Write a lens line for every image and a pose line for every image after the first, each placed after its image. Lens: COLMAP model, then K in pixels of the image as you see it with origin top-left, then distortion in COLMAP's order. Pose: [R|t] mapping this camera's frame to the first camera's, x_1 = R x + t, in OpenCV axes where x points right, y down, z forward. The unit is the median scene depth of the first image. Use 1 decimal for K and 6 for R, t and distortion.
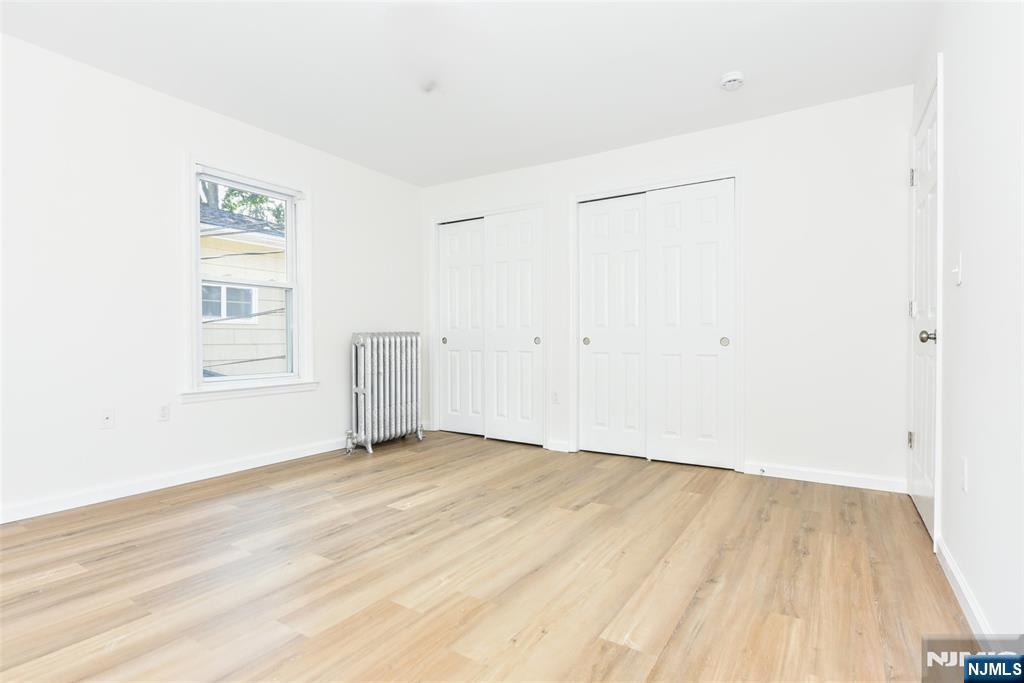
lens RADIAL K [[502.8, 0, 497.6], [0, 502.8, 344.9], [0, 0, 1]] dist [-0.001464, -0.000415]
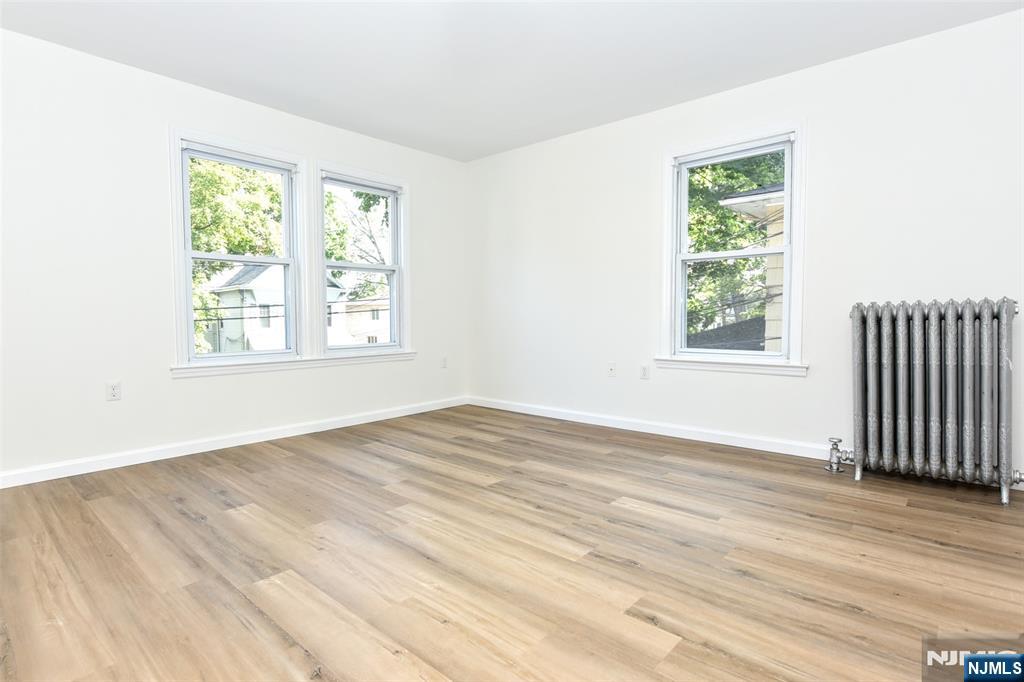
lens RADIAL K [[502.8, 0, 497.6], [0, 502.8, 344.4], [0, 0, 1]] dist [-0.001464, -0.000415]
pose [[-0.129110, 0.056227, -0.990035, 0.773362], [-0.004427, 0.998349, 0.057277, -0.007351], [0.991620, 0.011778, -0.128648, 0.987360]]
